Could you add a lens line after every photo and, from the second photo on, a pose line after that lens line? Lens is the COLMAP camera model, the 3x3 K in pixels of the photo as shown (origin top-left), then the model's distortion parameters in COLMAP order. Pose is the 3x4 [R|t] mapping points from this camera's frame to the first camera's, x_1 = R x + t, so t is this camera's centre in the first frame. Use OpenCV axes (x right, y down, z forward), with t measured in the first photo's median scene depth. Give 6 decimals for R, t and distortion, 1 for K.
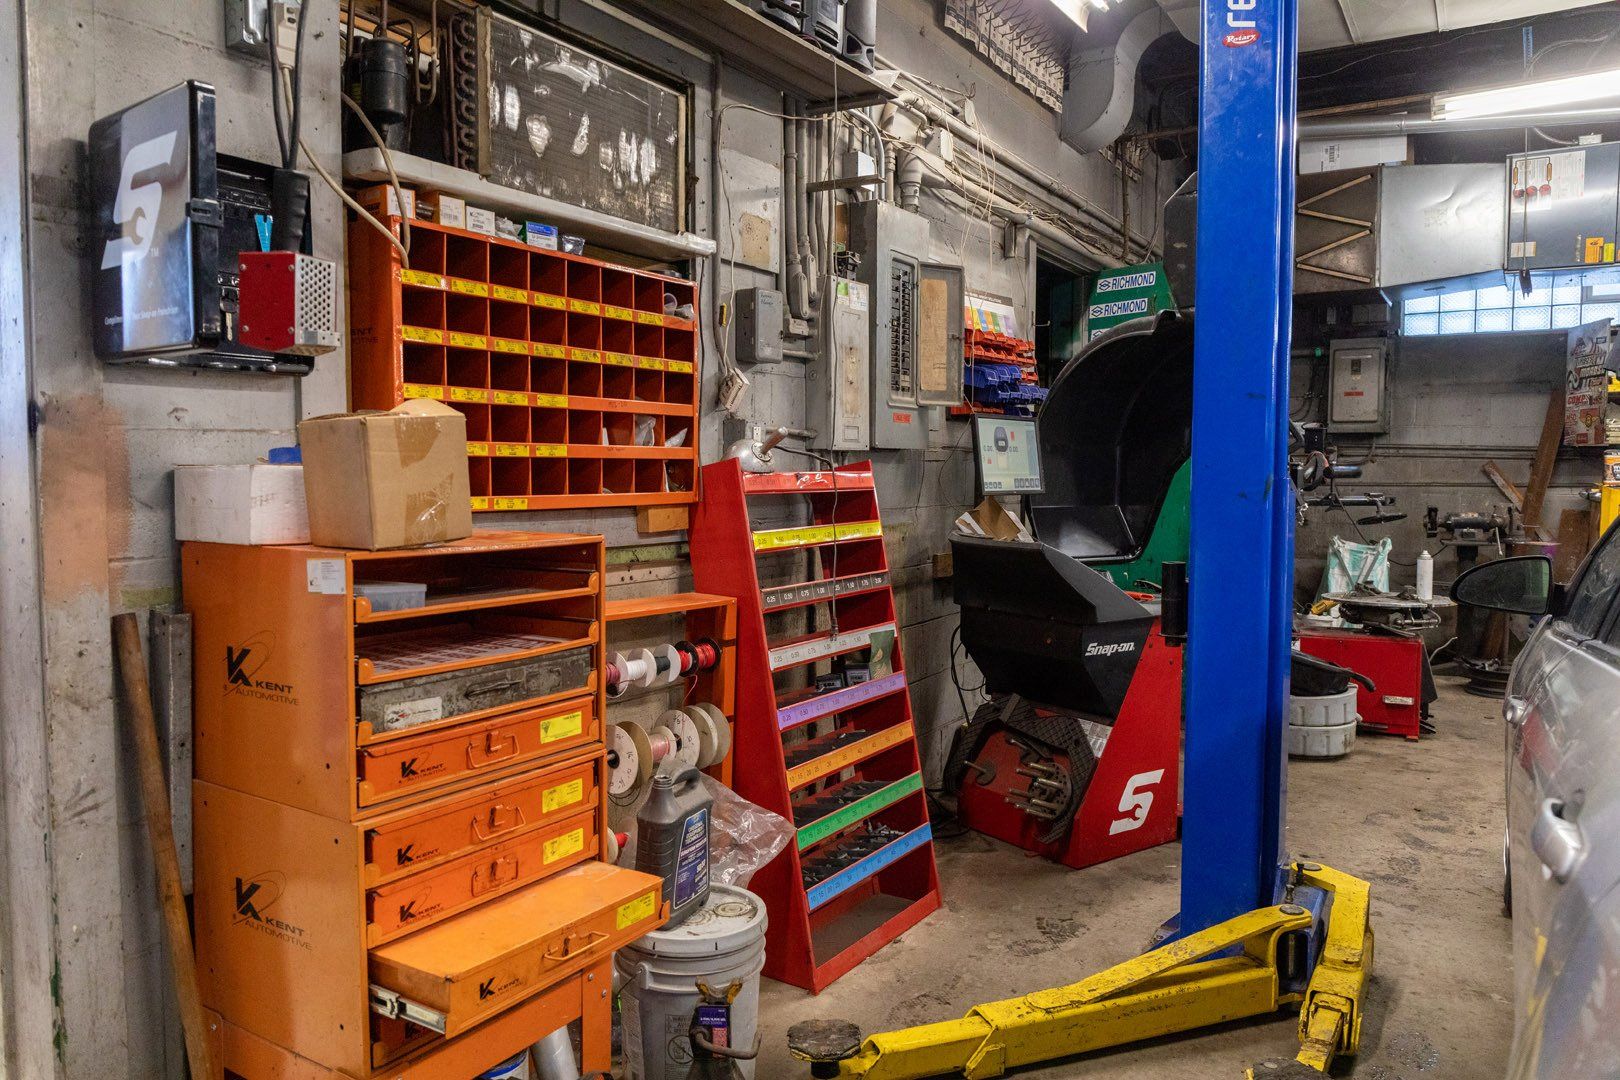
lens RADIAL K [[1140.5, 0, 810.0], [0, 1140.5, 540.0], [0, 0, 1]] dist [-0.009489, -0.004907]
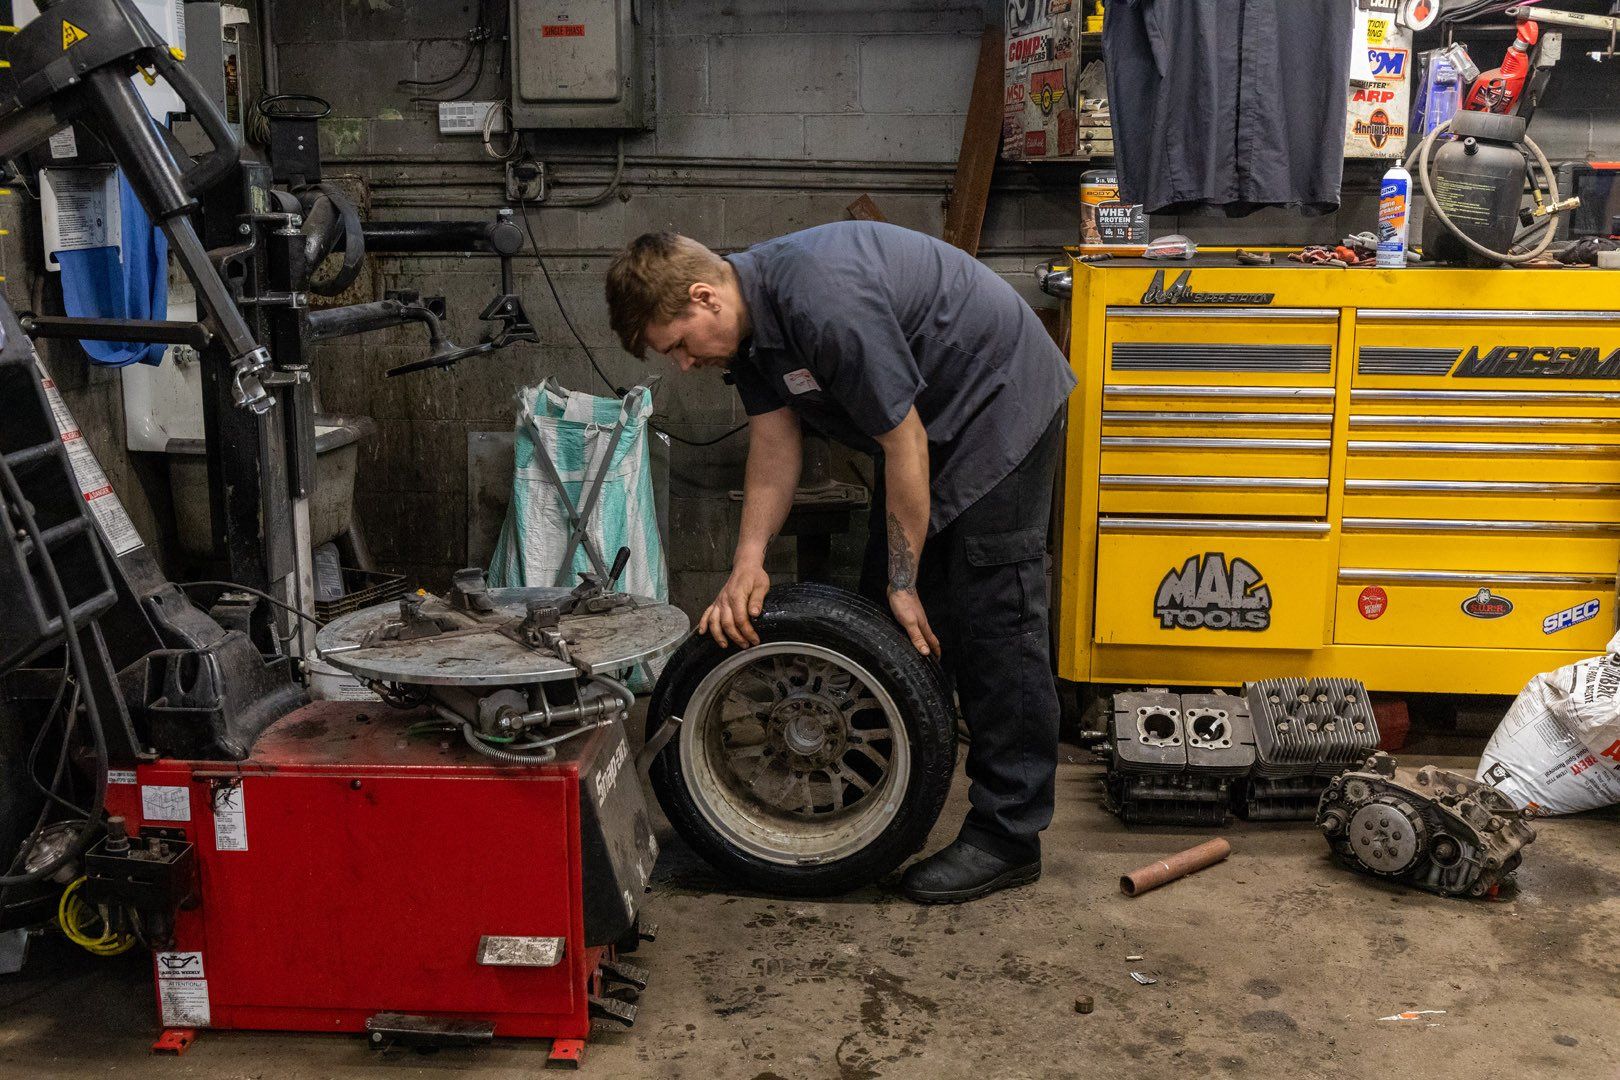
lens RADIAL K [[1635.3, 0, 810.0], [0, 1635.3, 540.0], [0, 0, 1]] dist [-0.040538, -0.013775]
pose [[0.916868, -0.090443, 0.388810, 0.331378], [0.031514, 0.987355, 0.155358, -0.038029], [-0.397944, -0.130190, 0.908125, 0.432749]]
